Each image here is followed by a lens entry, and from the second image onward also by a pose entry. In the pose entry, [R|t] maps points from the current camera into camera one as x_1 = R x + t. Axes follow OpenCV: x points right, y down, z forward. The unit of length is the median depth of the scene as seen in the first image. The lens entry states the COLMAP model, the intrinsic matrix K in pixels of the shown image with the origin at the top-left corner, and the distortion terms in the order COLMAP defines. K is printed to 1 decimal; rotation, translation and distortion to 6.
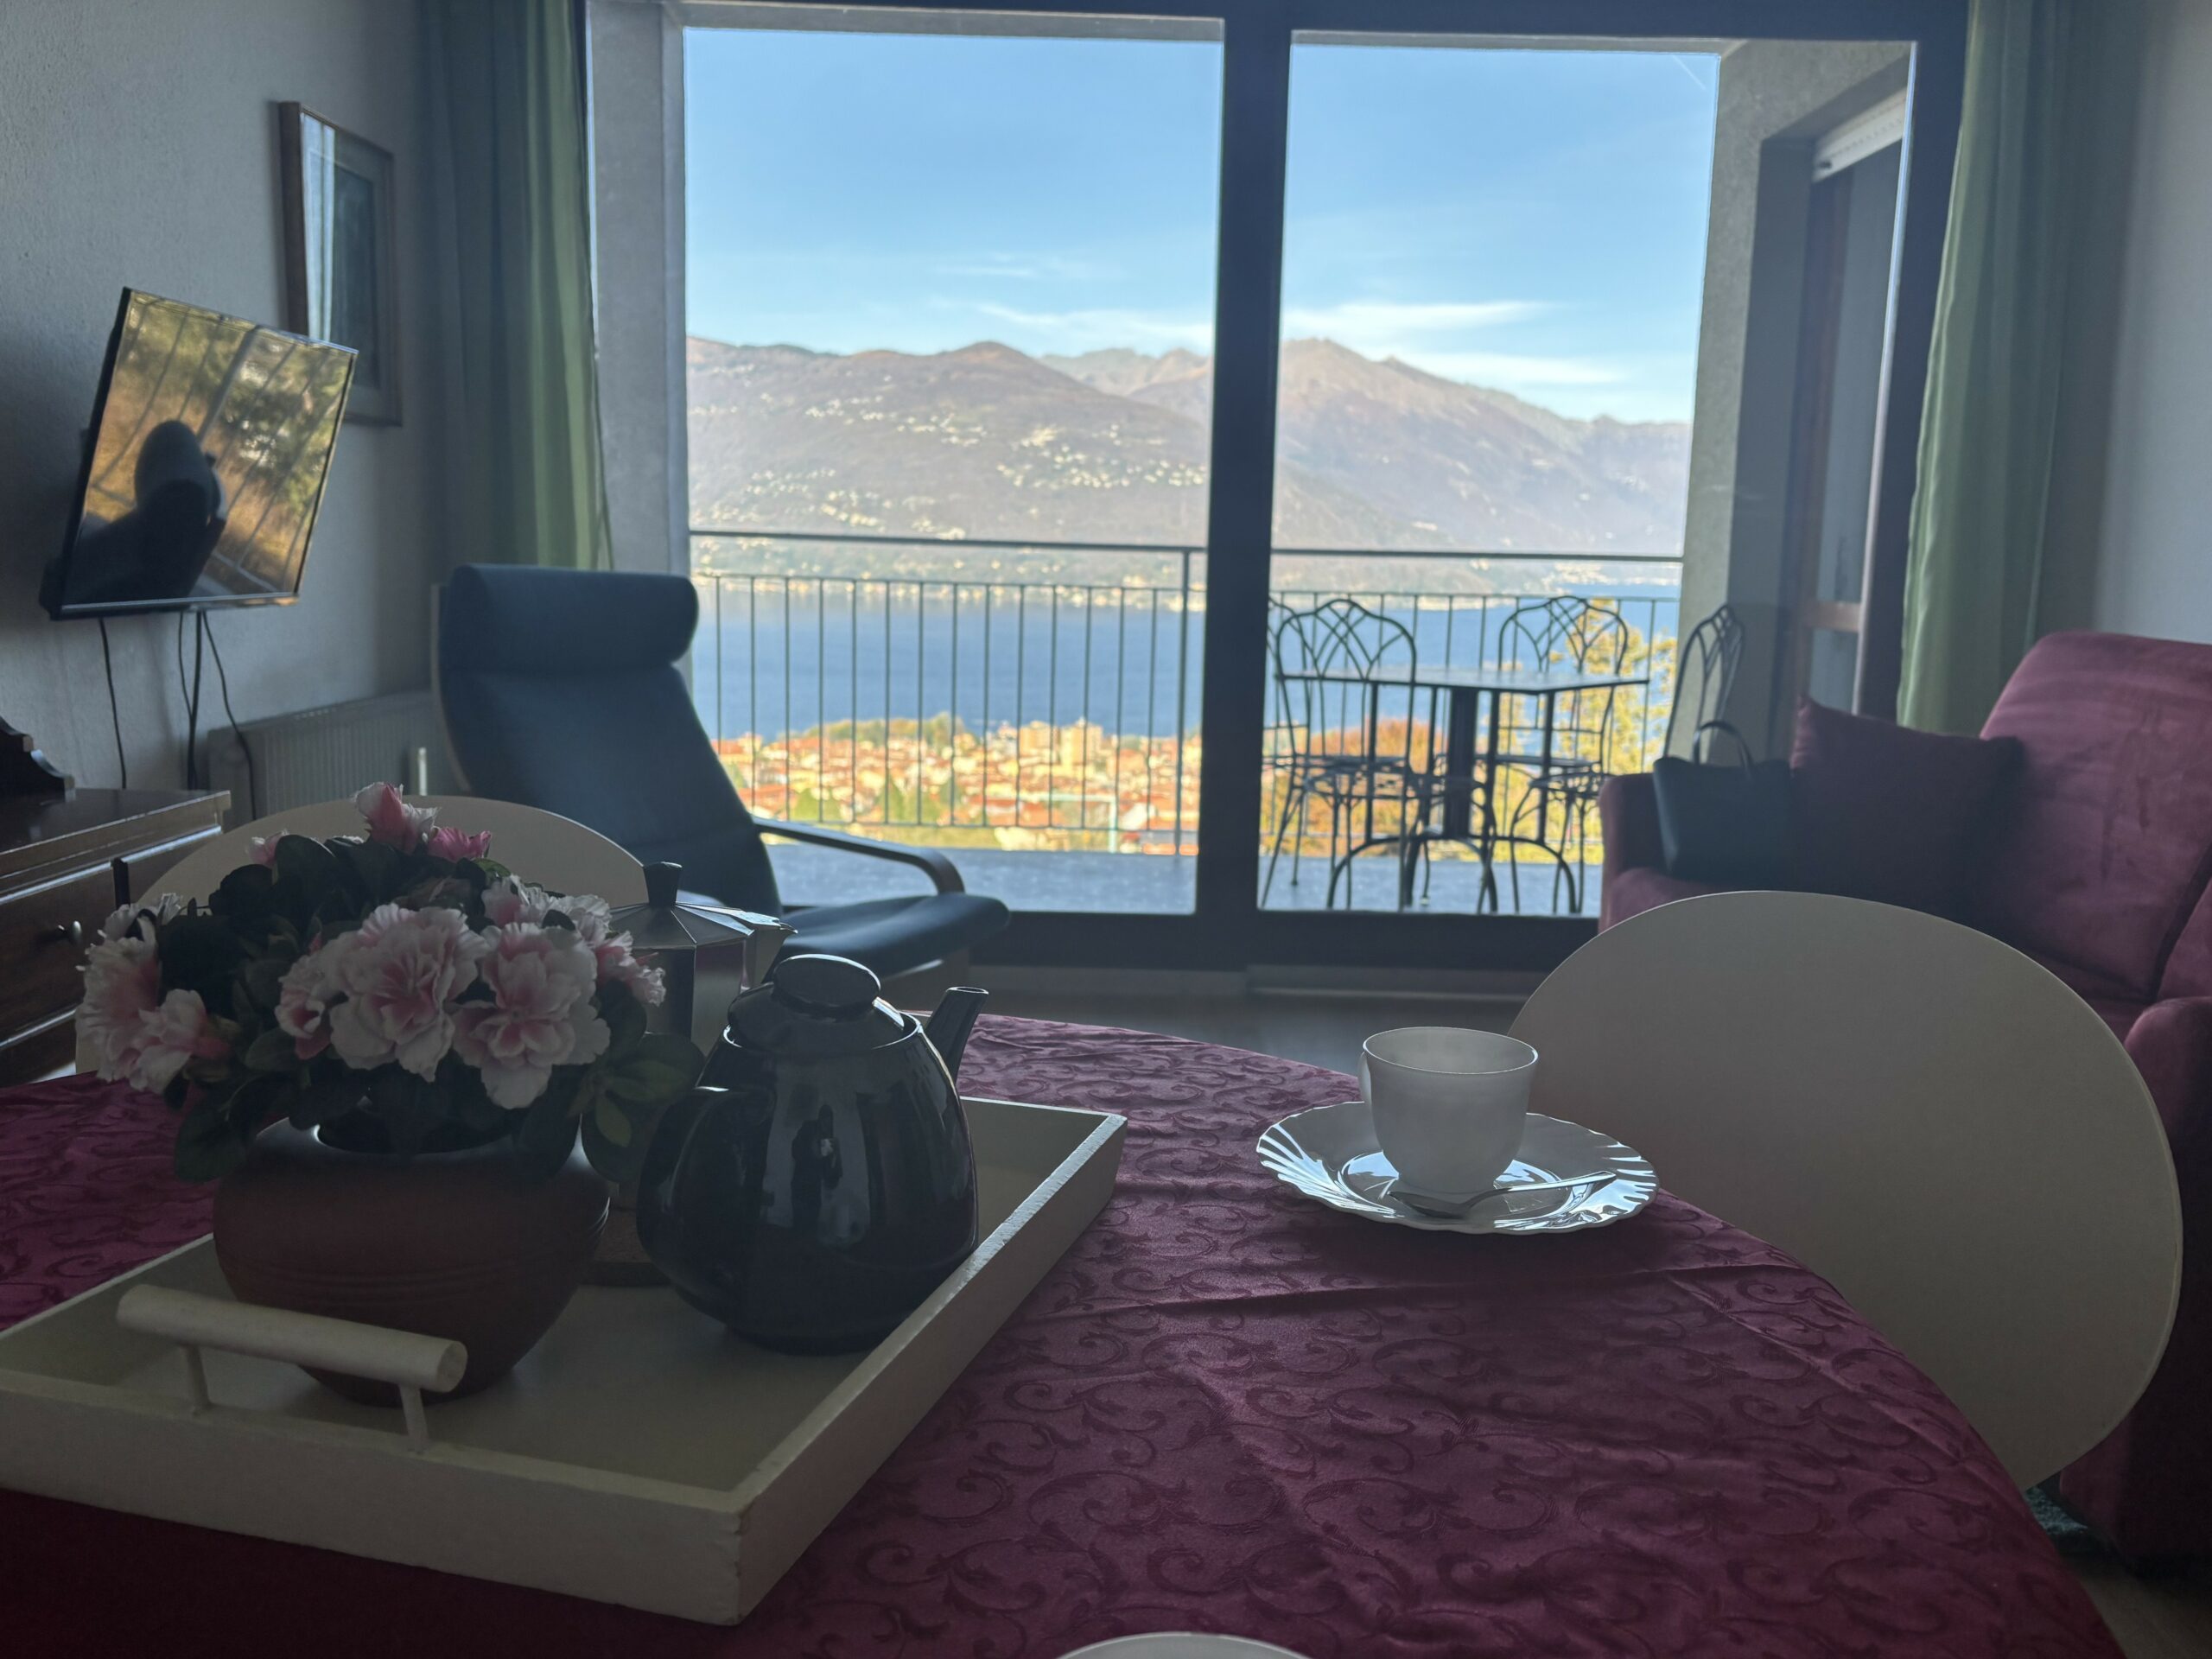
lens RADIAL K [[1816.5, 0, 1135.0], [0, 1816.5, 859.8], [0, 0, 1]] dist [0.044486, -0.017627]
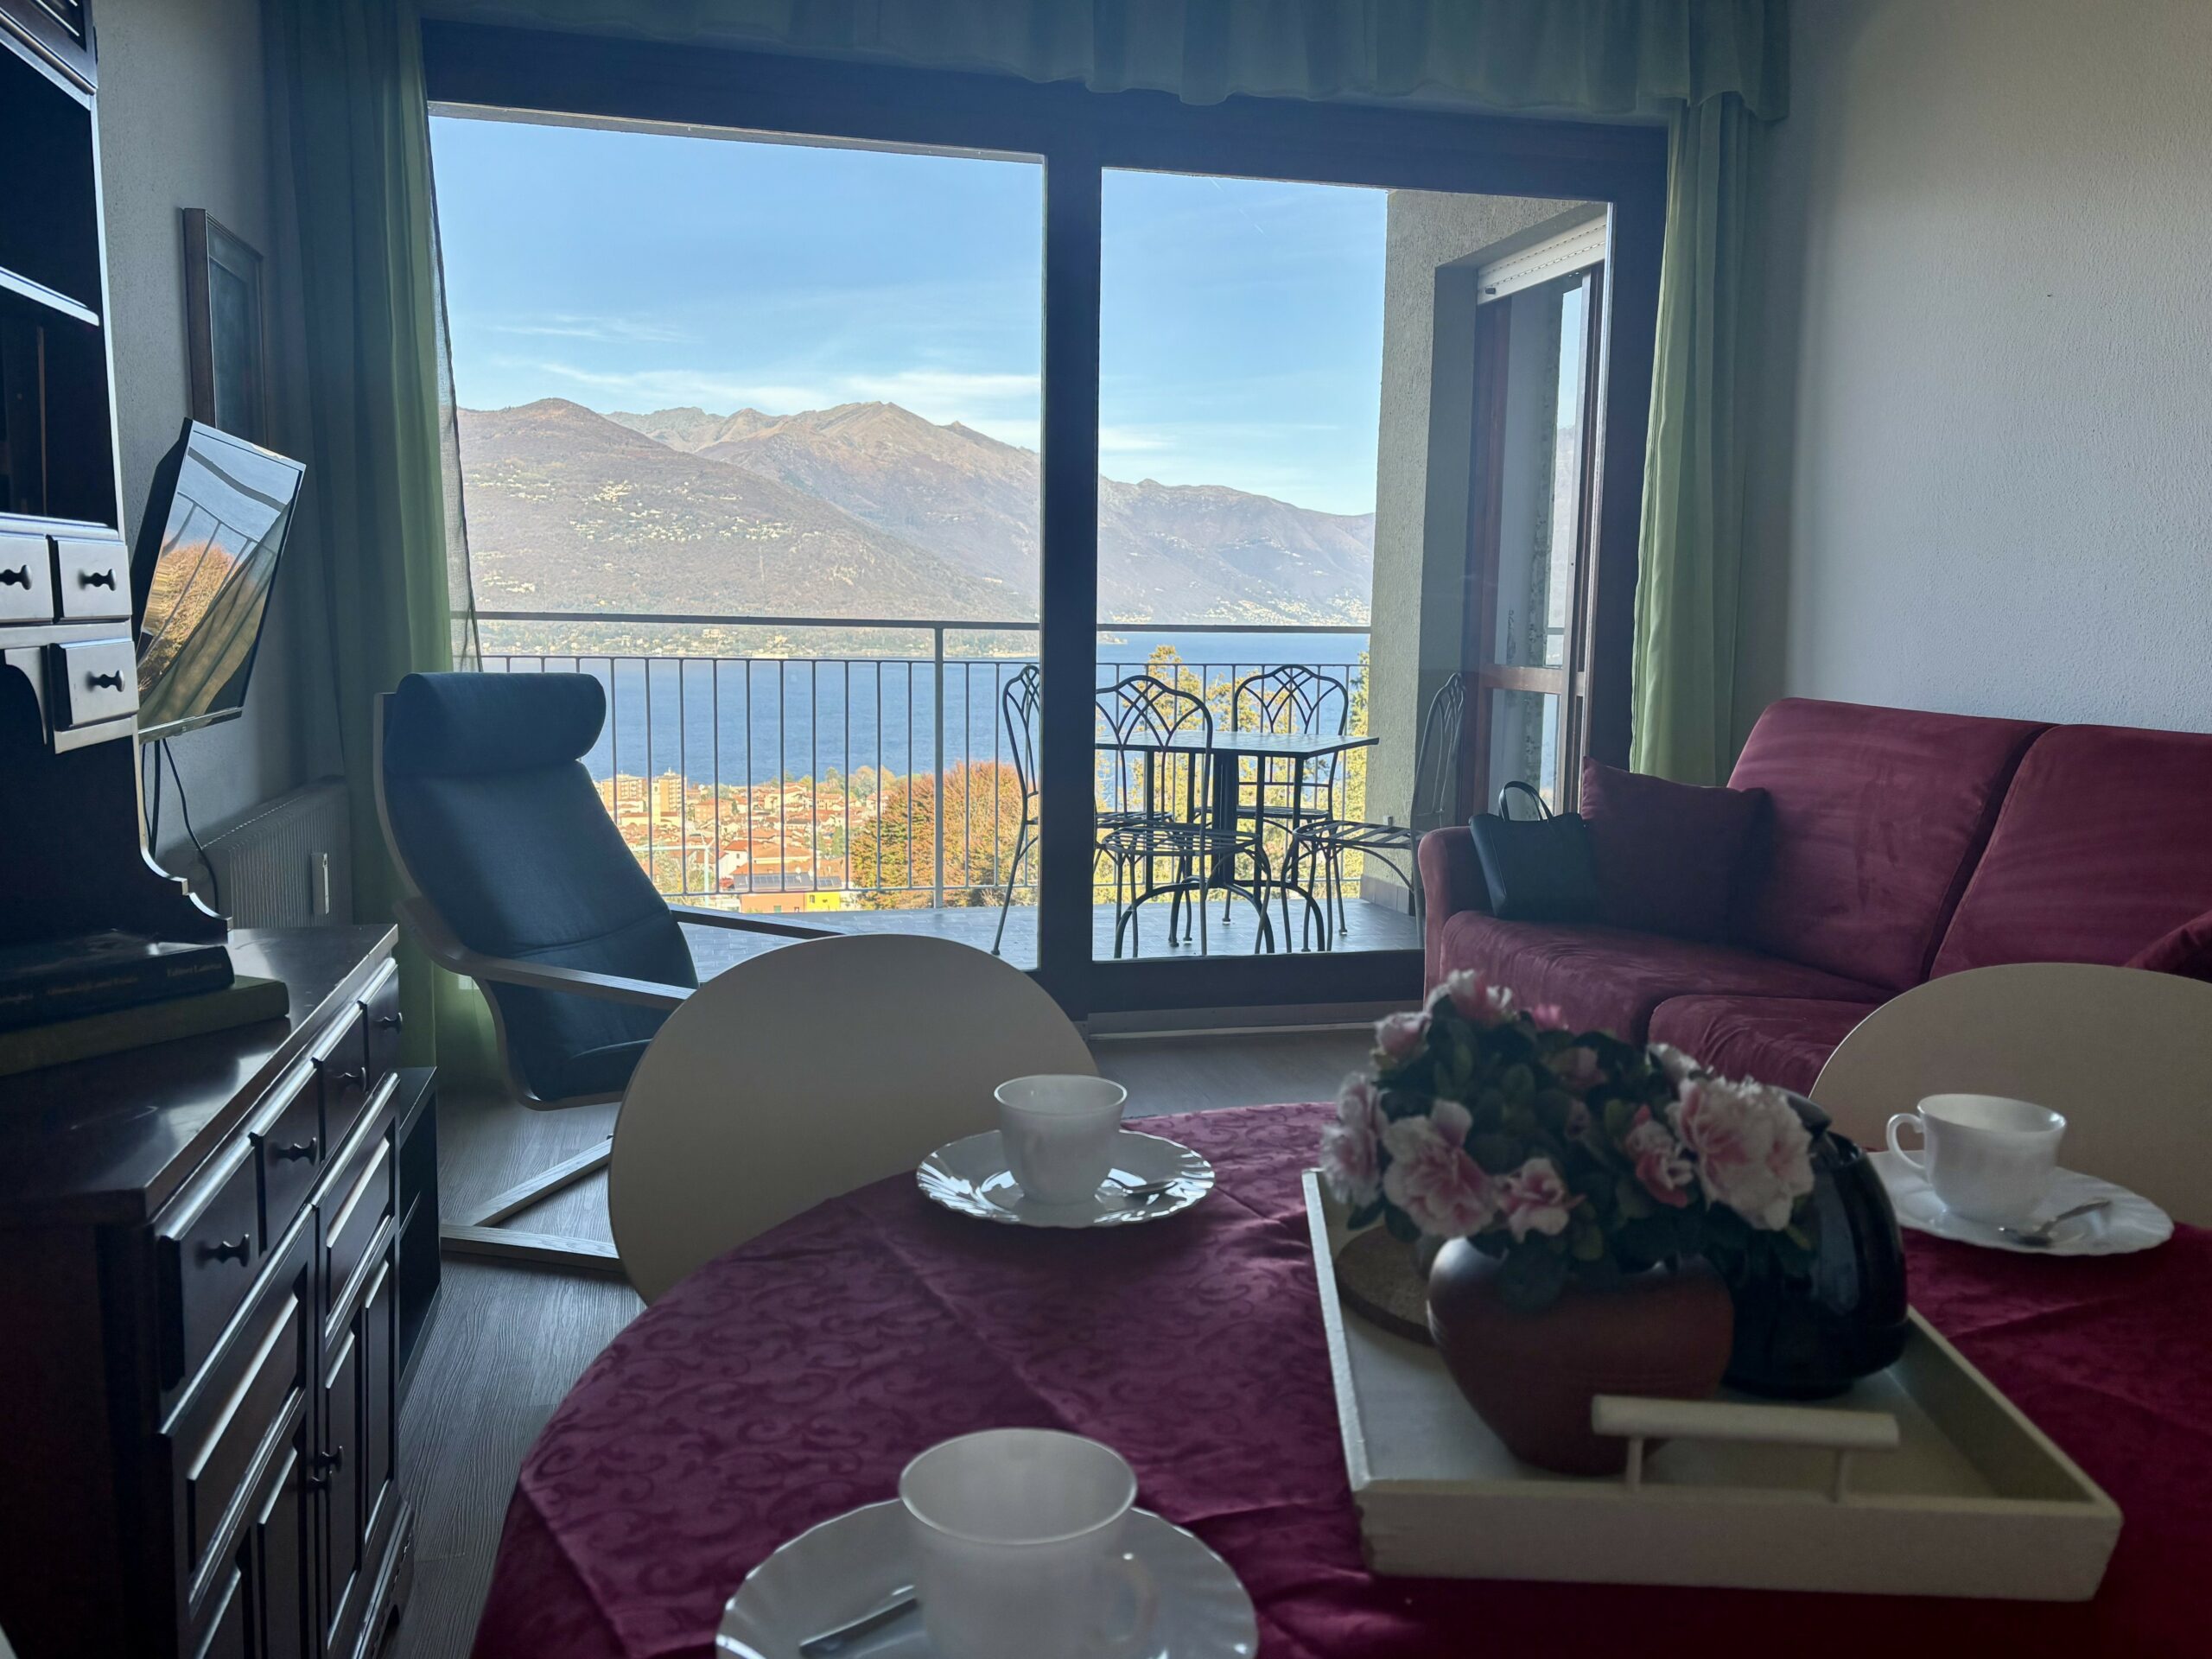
lens RADIAL K [[1694.6, 0, 1134.4], [0, 1694.6, 929.6], [0, 0, 1]] dist [0.047365, -0.056324]
pose [[0.971751, -0.053505, 0.229862, -0.136118], [0.048543, 0.998451, 0.027194, -0.017287], [-0.230960, -0.015267, 0.972843, -0.007491]]
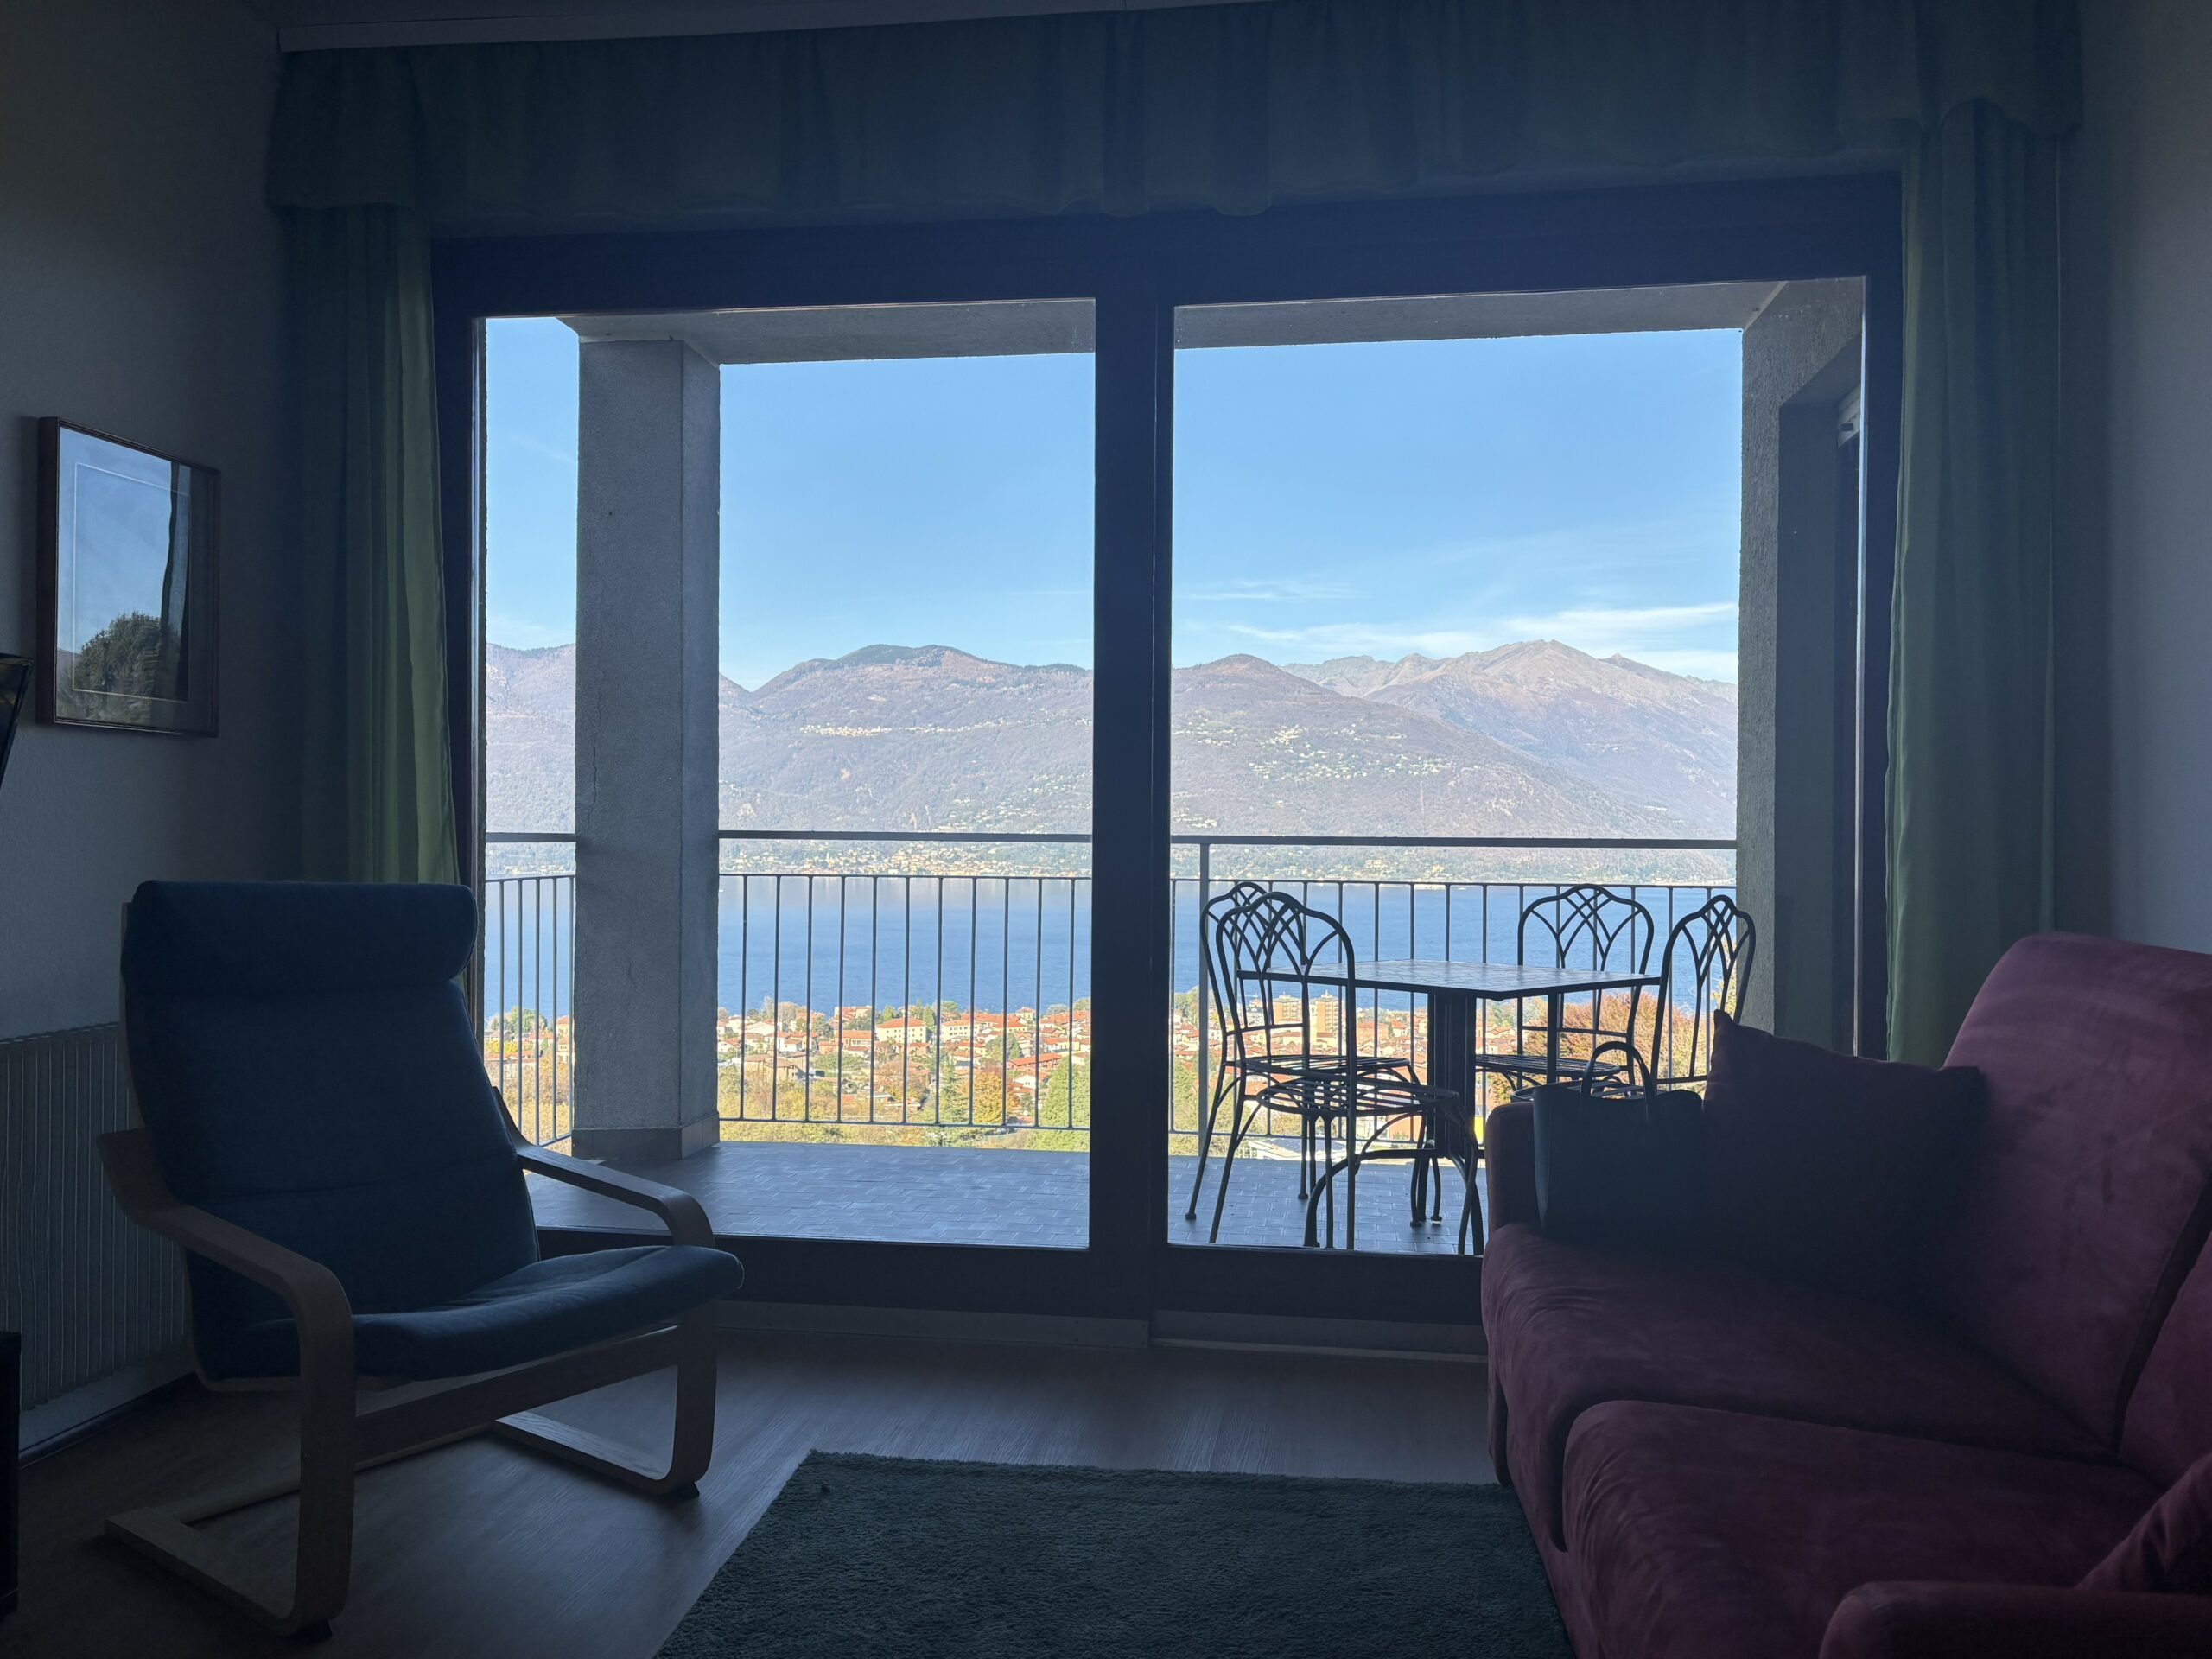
lens RADIAL K [[1694.6, 0, 1109.3], [0, 1694.6, 840.8], [0, 0, 1]] dist [0.047365, -0.056324]
pose [[0.987524, -0.018646, -0.156363, 0.164148], [-0.007714, 0.986044, -0.166304, -0.027405], [0.157282, 0.165435, 0.973598, 0.154340]]
